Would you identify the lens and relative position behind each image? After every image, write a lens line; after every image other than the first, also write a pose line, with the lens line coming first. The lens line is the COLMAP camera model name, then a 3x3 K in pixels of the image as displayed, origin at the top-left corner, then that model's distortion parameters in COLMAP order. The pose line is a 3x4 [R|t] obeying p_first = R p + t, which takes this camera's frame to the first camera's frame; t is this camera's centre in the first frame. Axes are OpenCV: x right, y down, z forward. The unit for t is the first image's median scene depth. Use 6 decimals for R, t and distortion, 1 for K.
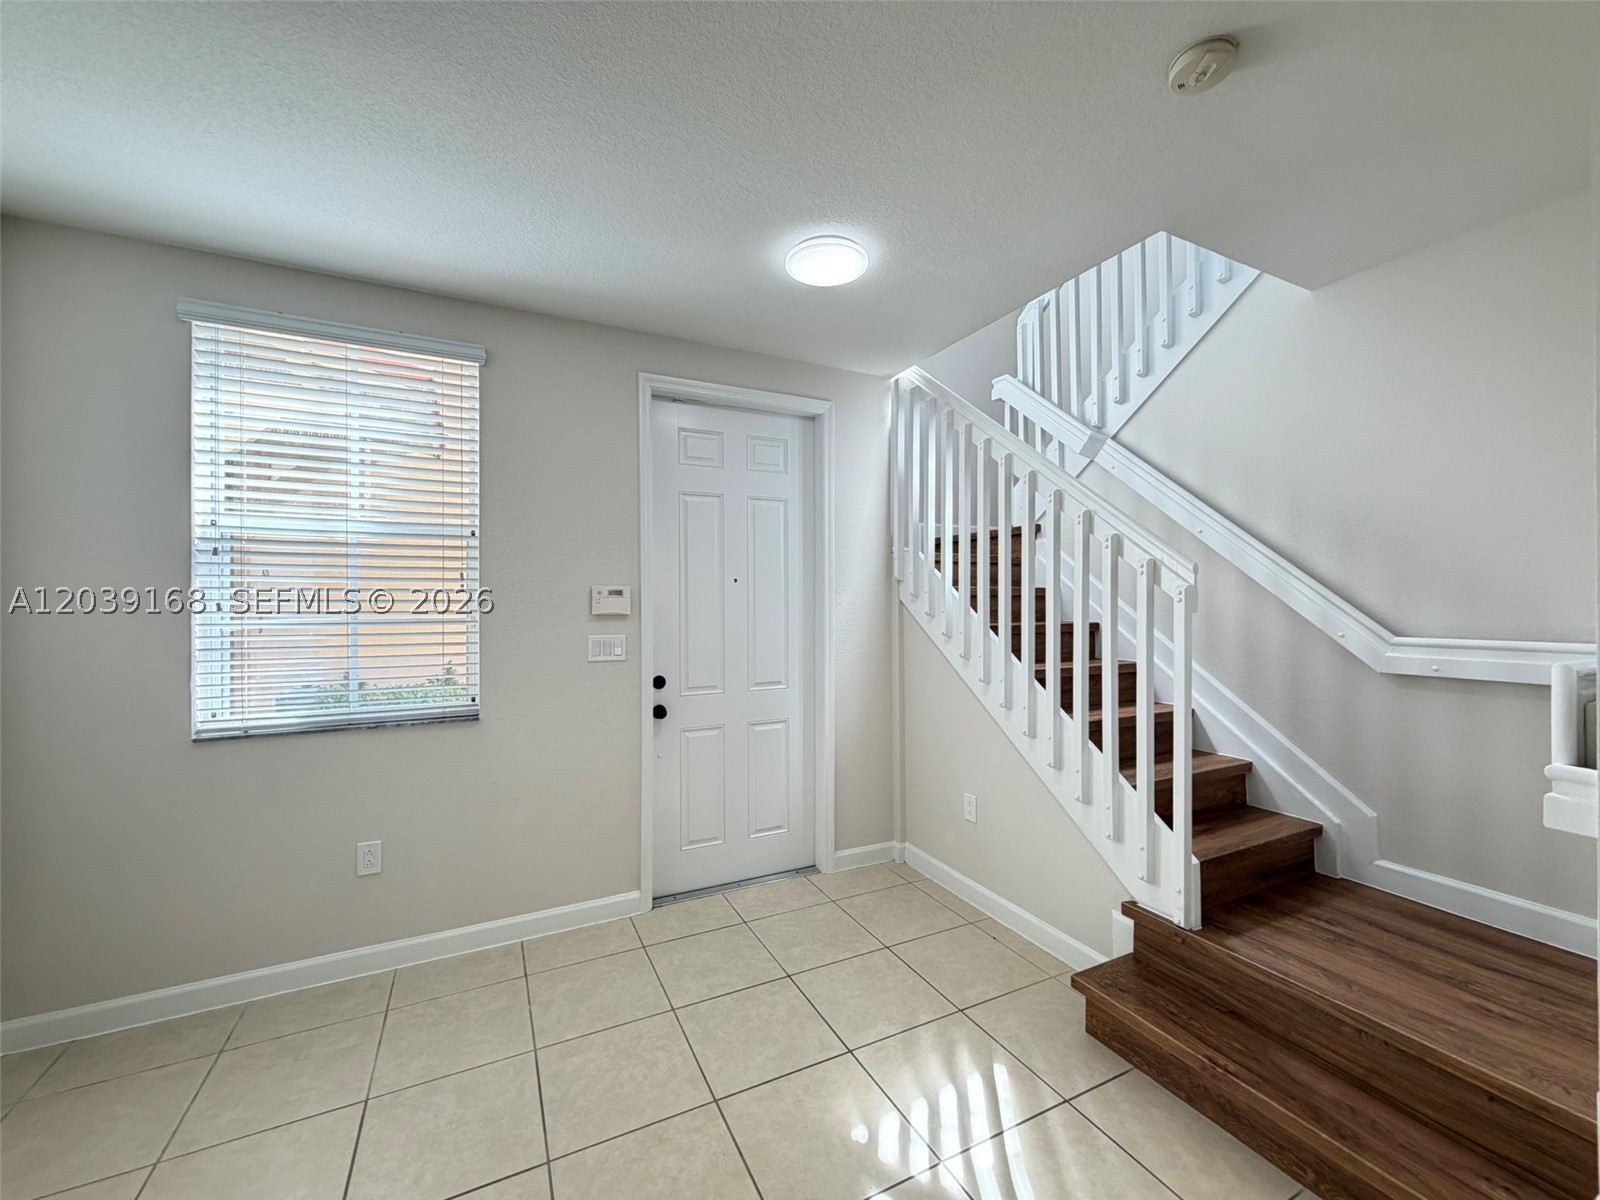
lens RADIAL K [[639.4, 0, 804.6], [0, 639.4, 598.9], [0, 0, 1]] dist [0.002241, -0.000207]
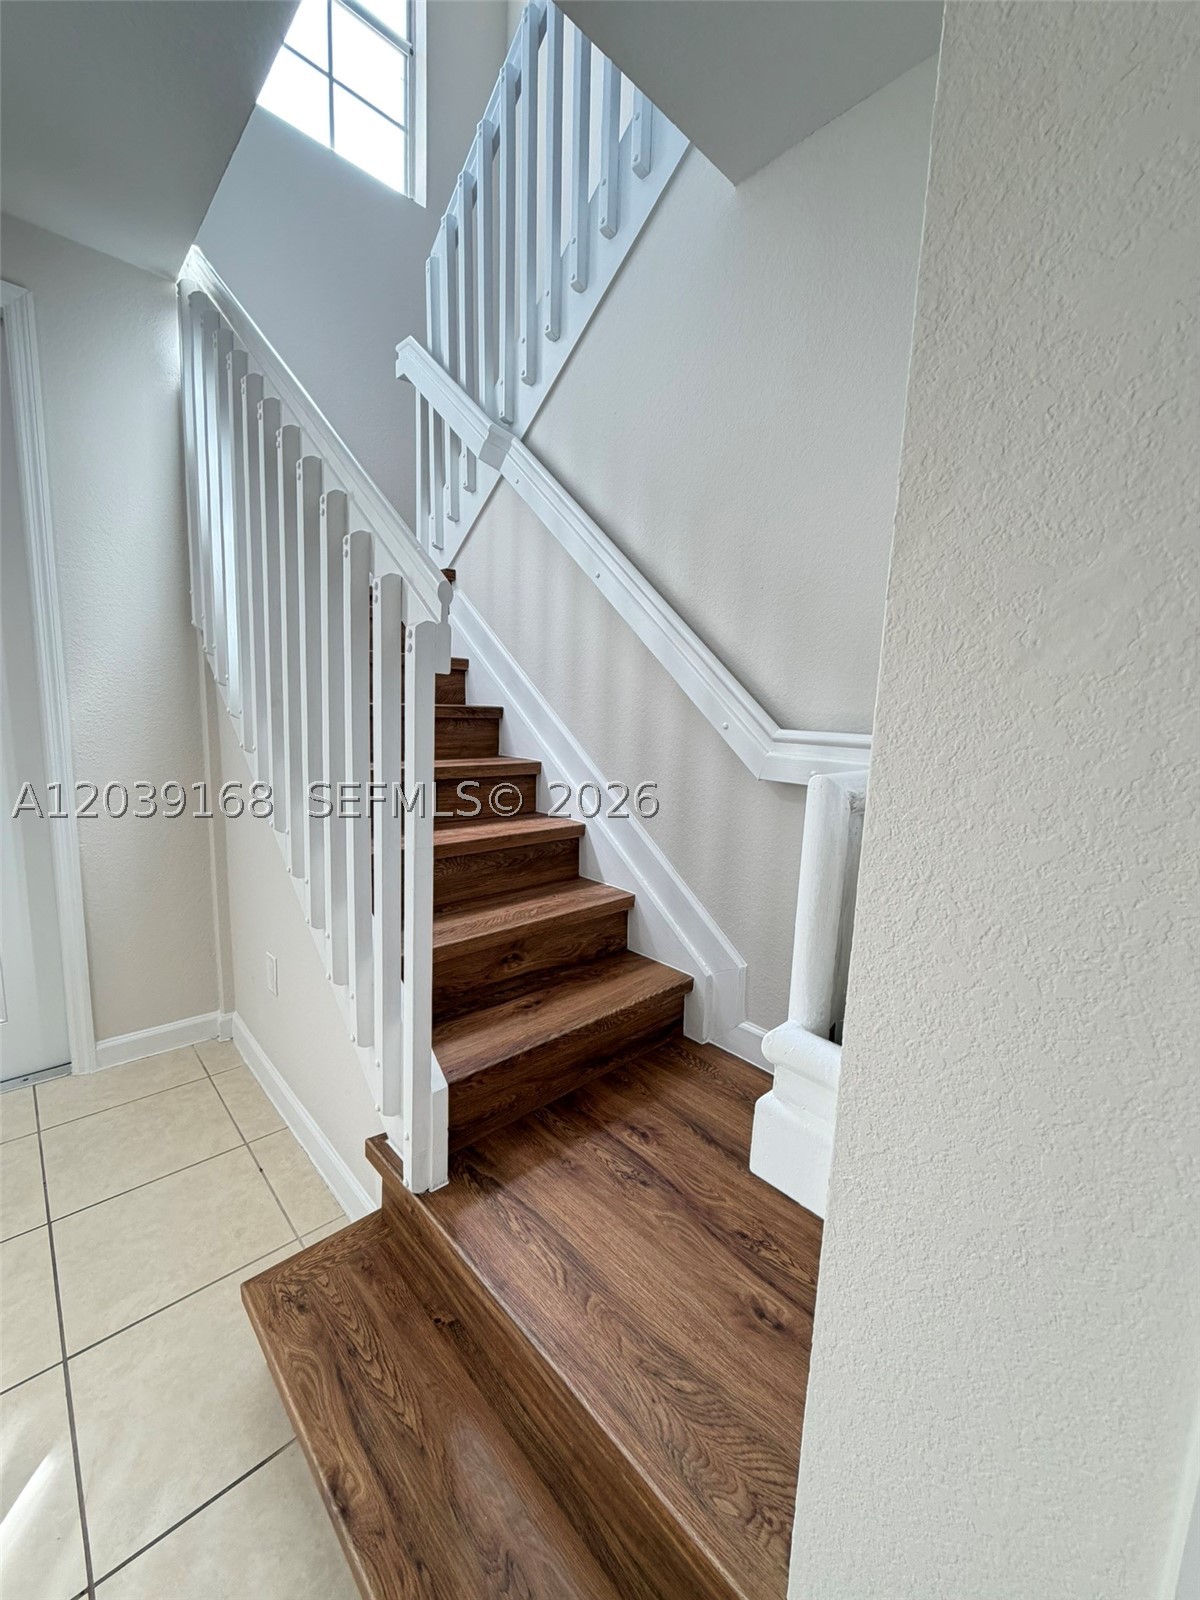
lens RADIAL K [[639.4, 0, 610.3], [0, 639.4, 800.7], [0, 0, 1]] dist [0.002241, -0.000207]
pose [[0.952219, -0.005019, 0.305375, 0.478096], [-0.043359, 0.987516, 0.151432, 0.034500], [-0.302323, -0.157437, 0.940114, 0.345735]]
